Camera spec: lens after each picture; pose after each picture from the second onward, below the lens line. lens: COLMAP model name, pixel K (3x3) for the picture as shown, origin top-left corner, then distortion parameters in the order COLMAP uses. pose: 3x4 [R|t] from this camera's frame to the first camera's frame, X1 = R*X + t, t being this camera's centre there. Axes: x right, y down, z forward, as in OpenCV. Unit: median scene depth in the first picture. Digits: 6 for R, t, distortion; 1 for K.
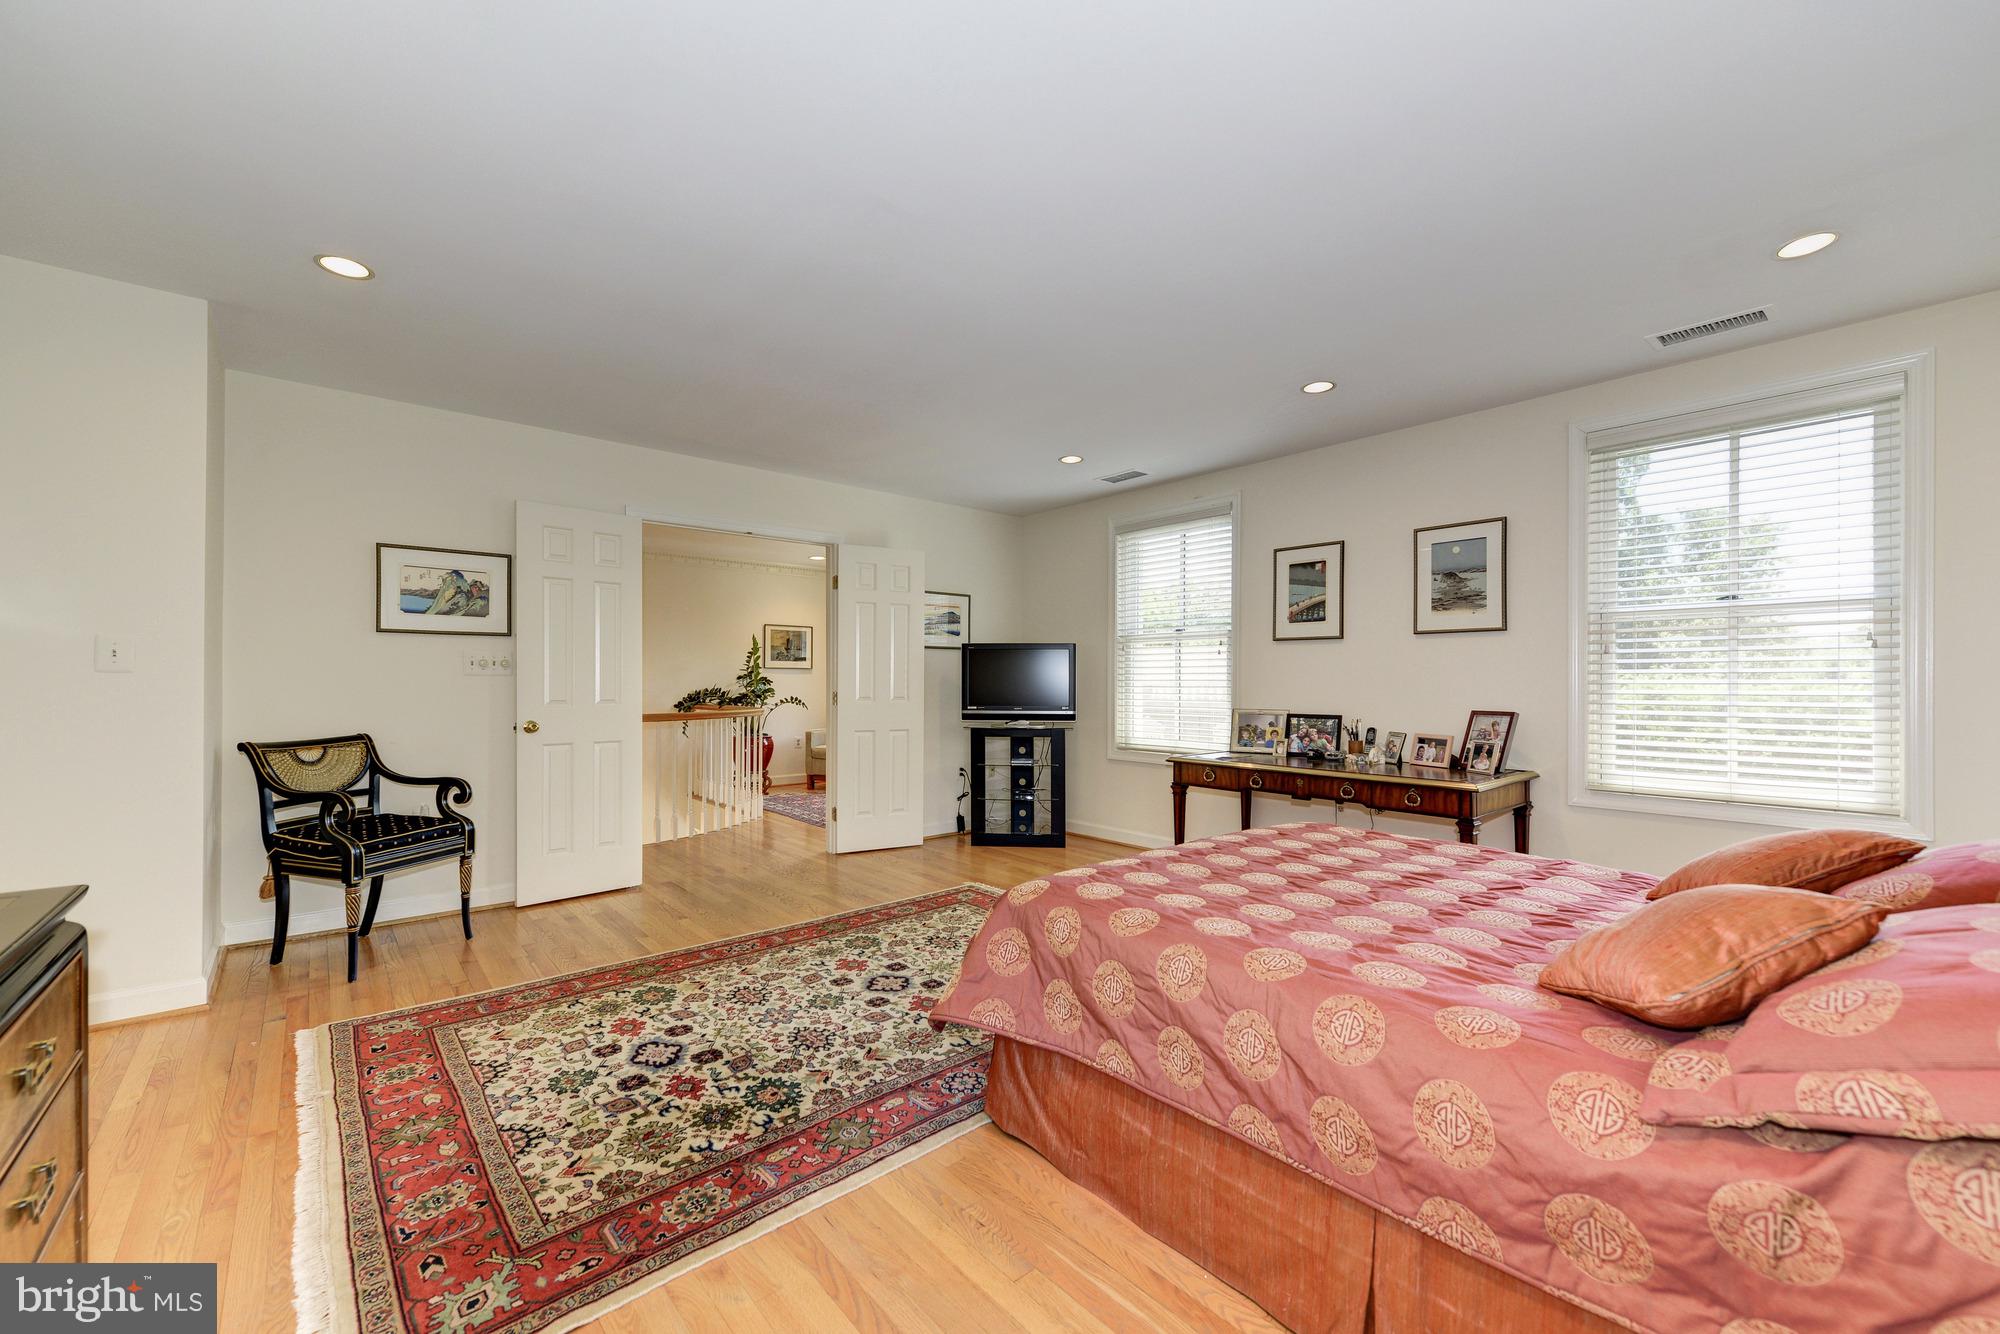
lens RADIAL K [[793.7, 0, 990.8], [0, 793.7, 678.6], [0, 0, 1]] dist [0.012436, -0.001514]
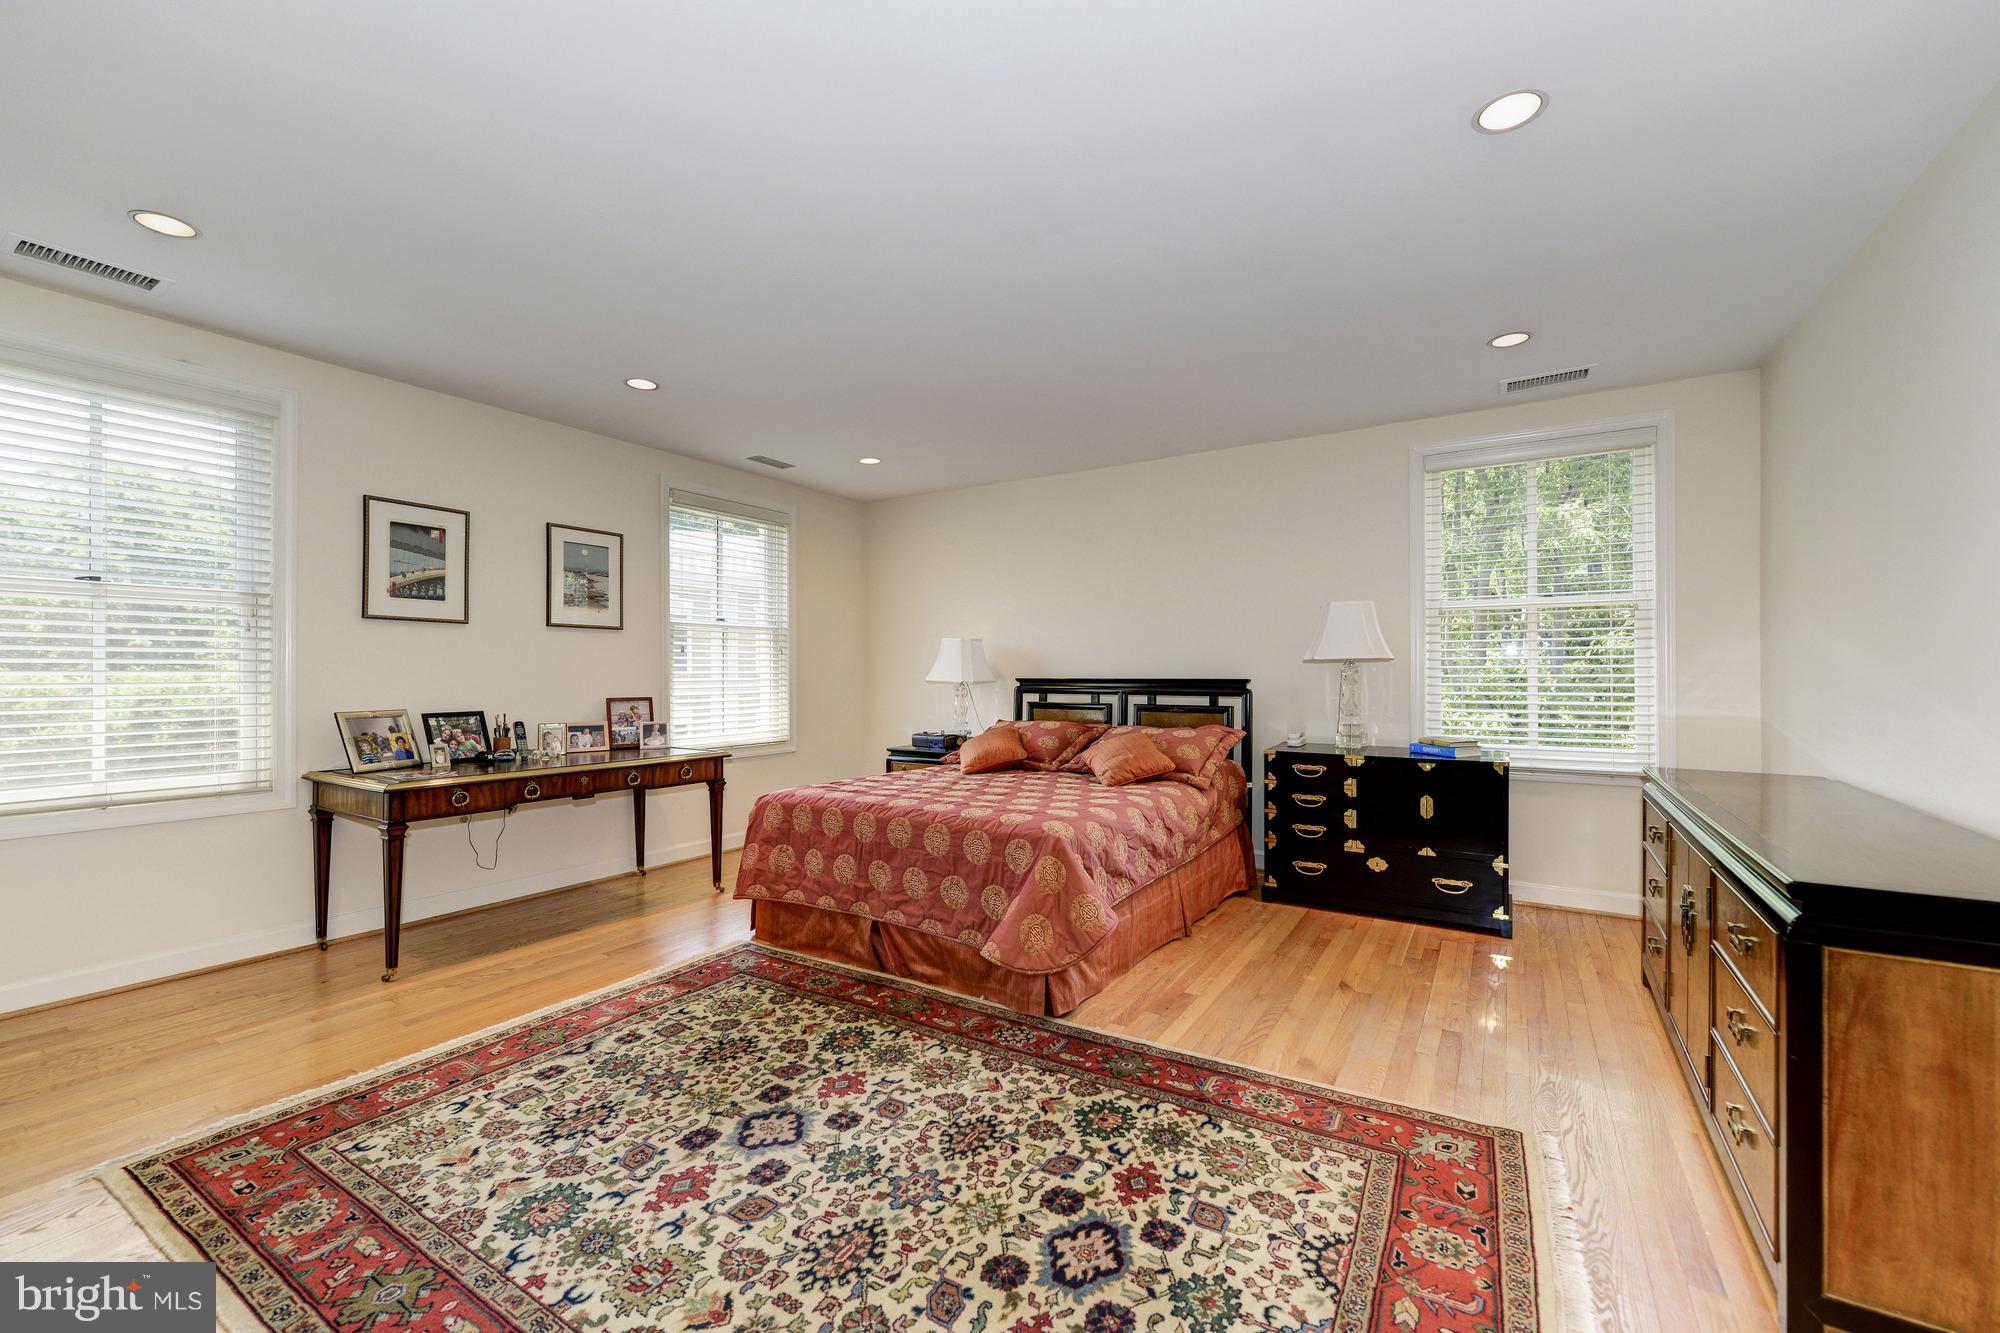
lens RADIAL K [[793.7, 0, 995.0], [0, 793.7, 669.8], [0, 0, 1]] dist [0.012436, -0.001514]
pose [[-0.289623, 0.001288, 0.957140, -0.879778], [-0.002444, 0.999995, -0.002086, 0.001280], [-0.957138, -0.002943, -0.289618, 1.090351]]
